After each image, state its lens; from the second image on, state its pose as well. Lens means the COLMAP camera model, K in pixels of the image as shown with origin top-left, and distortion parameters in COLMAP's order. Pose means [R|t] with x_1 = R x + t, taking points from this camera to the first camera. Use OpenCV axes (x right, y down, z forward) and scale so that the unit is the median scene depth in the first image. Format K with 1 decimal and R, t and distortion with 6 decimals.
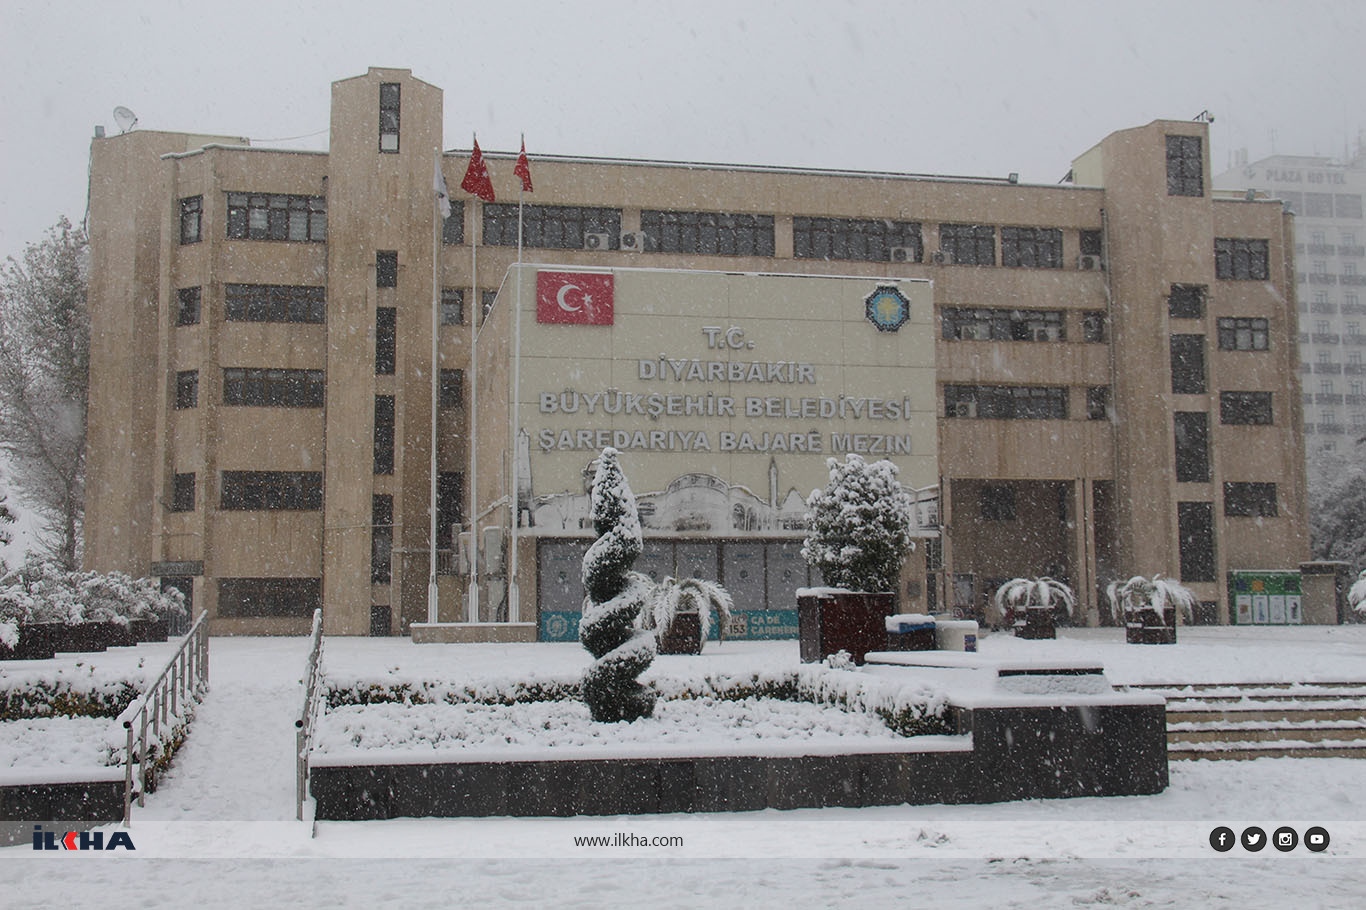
lens RADIAL K [[1623.2, 0, 683.0], [0, 1623.2, 455.0], [0, 0, 1]] dist [-0.013098, -0.012509]
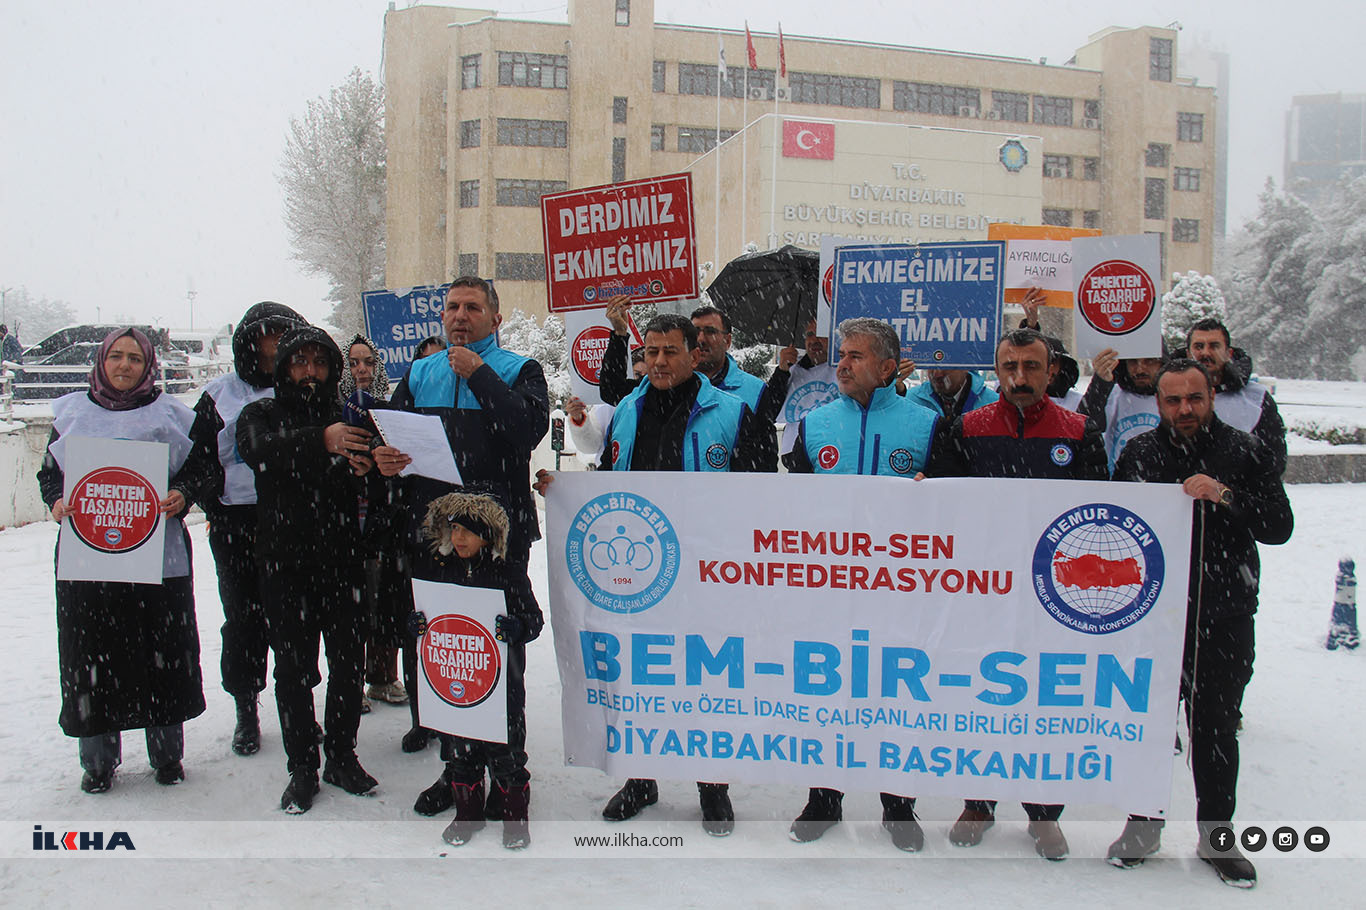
lens RADIAL K [[1163.4, 0, 748.6], [0, 1163.4, 469.8], [0, 0, 1]] dist [-0.156105, 0.061282]
pose [[0.998729, 0.018487, 0.046892, -0.105151], [-0.027198, 0.980909, 0.192558, -0.003185], [-0.042437, -0.193588, 0.980165, -0.032154]]
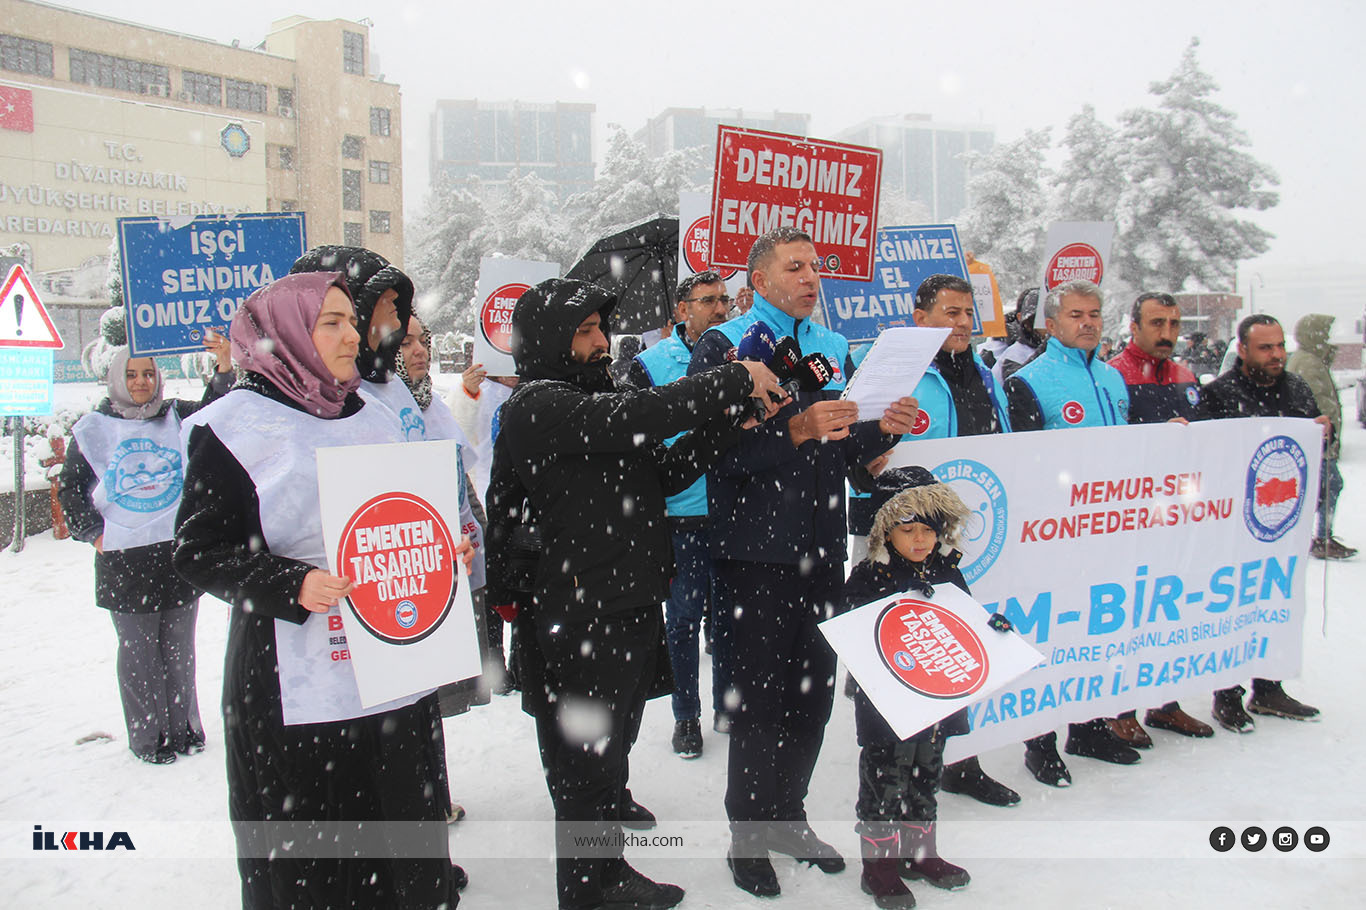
lens RADIAL K [[1163.4, 0, 748.6], [0, 1163.4, 469.8], [0, 0, 1]] dist [-0.156105, 0.061282]
pose [[0.731281, -0.057479, 0.679650, -0.147125], [-0.071833, 0.984411, 0.160543, 0.000989], [-0.678283, -0.166224, 0.715752, -0.011054]]
